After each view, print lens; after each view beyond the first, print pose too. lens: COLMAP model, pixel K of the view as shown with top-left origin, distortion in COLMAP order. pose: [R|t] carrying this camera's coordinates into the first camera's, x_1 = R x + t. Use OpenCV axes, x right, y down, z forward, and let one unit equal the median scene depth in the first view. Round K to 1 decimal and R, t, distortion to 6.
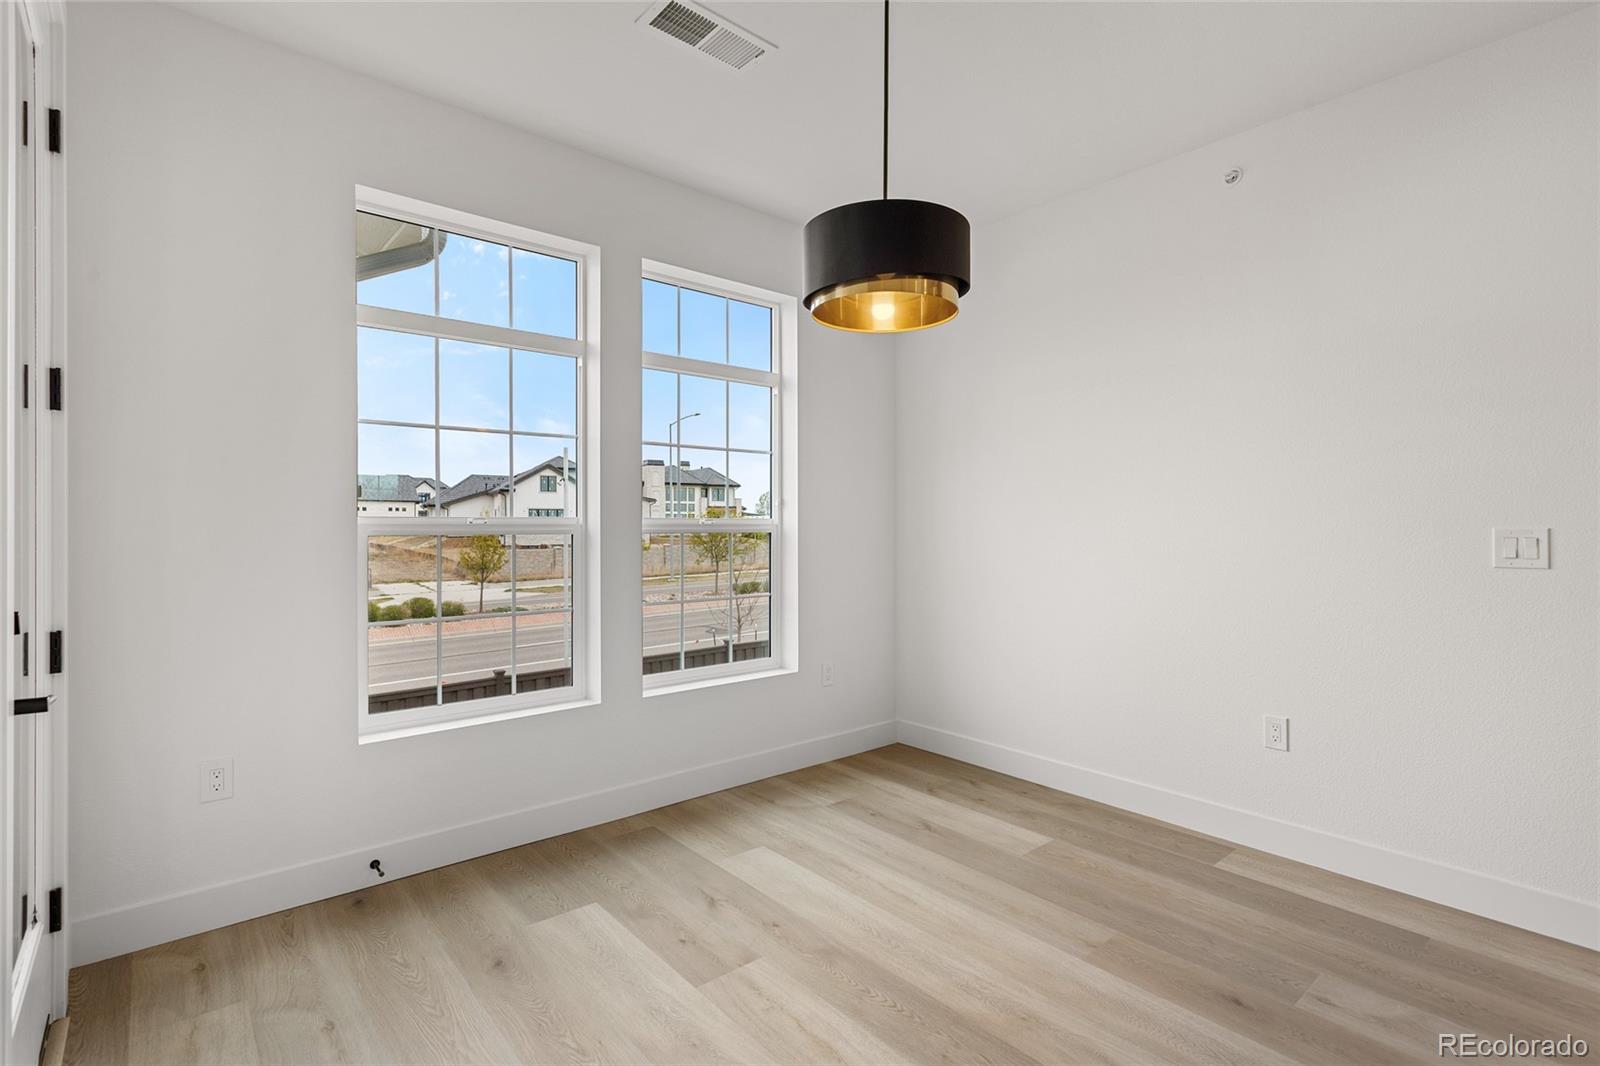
lens RADIAL K [[758.8, 0, 799.2], [0, 758.8, 524.5], [0, 0, 1]] dist [0.002682, 0.001117]
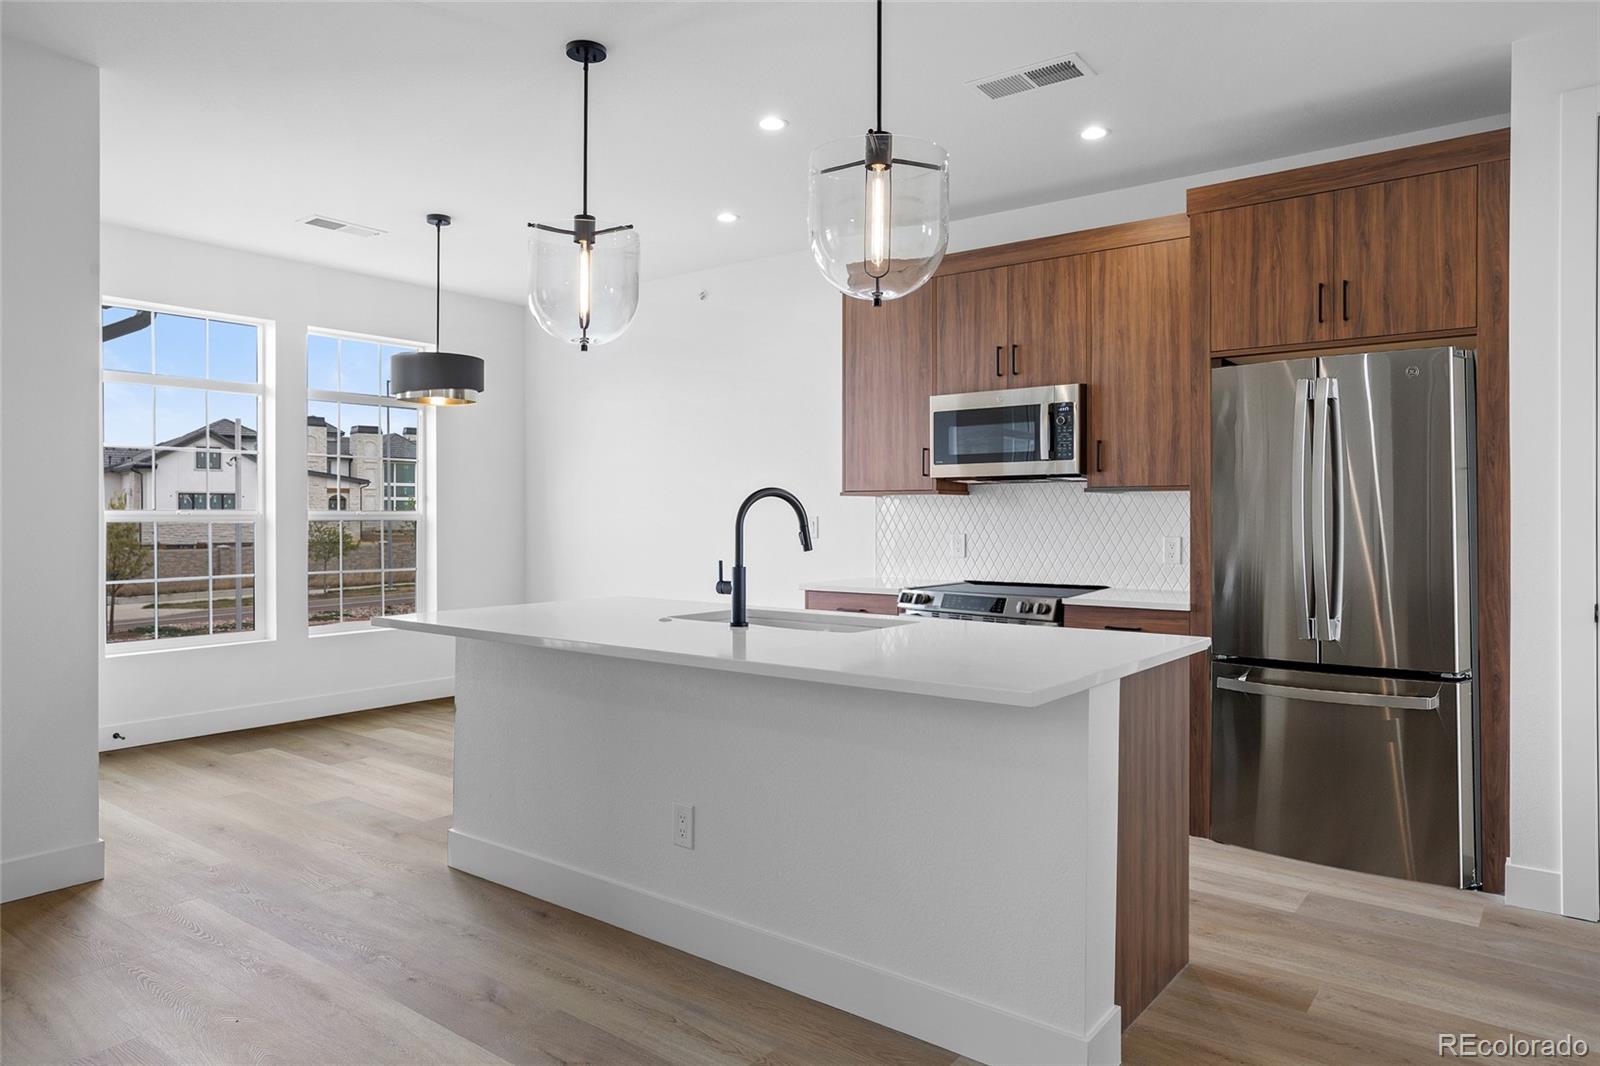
lens RADIAL K [[1031.4, 0, 792.7], [0, 1031.4, 501.0], [0, 0, 1]] dist [-0.029729, 0.041915]
pose [[0.980057, 0.001910, 0.198705, 0.288087], [0.000702, 0.999914, -0.013070, -0.000094], [-0.198713, 0.012949, 0.979972, -1.023135]]
